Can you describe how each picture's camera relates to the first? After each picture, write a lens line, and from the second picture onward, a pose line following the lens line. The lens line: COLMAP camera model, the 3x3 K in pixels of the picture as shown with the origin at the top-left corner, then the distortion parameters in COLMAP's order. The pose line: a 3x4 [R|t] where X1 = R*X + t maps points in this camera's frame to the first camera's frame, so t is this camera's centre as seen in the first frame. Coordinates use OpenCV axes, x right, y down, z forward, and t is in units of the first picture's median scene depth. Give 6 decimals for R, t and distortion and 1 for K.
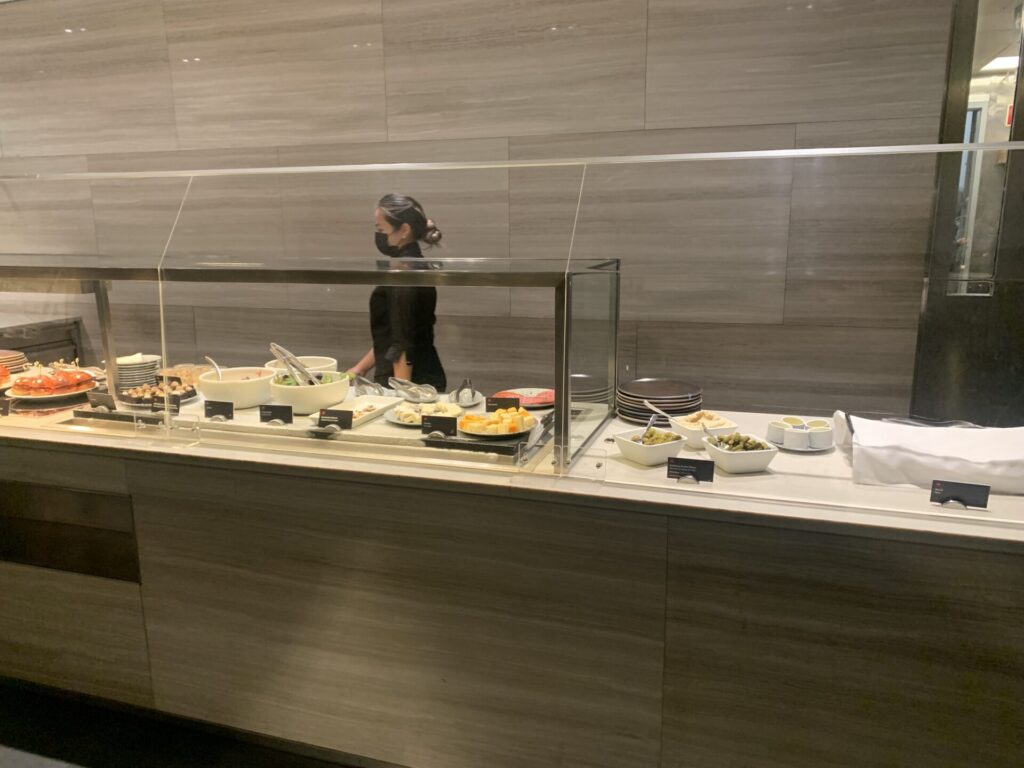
lens RADIAL K [[787.7, 0, 512.0], [0, 787.7, 384.0], [0, 0, 1]] dist [0.003308, 0.001586]
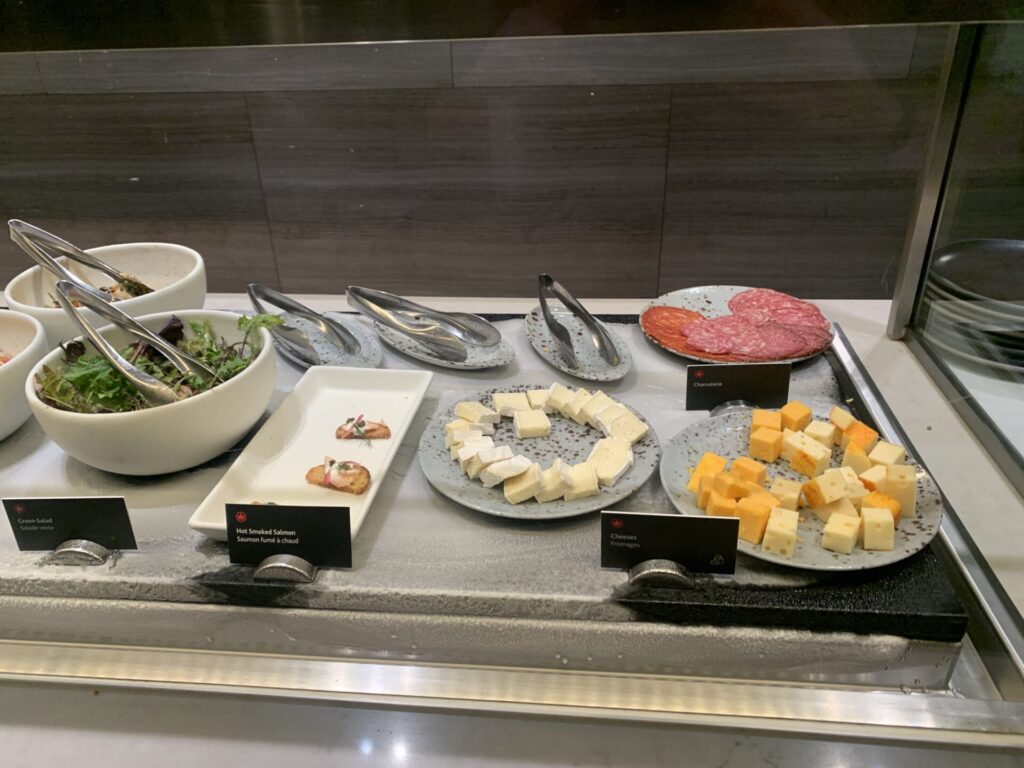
lens RADIAL K [[787.7, 0, 512.0], [0, 787.7, 384.0], [0, 0, 1]] dist [0.003308, 0.001586]
pose [[0.973871, -0.127785, 0.187738, -0.190215], [0.066707, 0.951168, 0.301381, -0.095017], [-0.217082, -0.280983, 0.934839, 0.717496]]
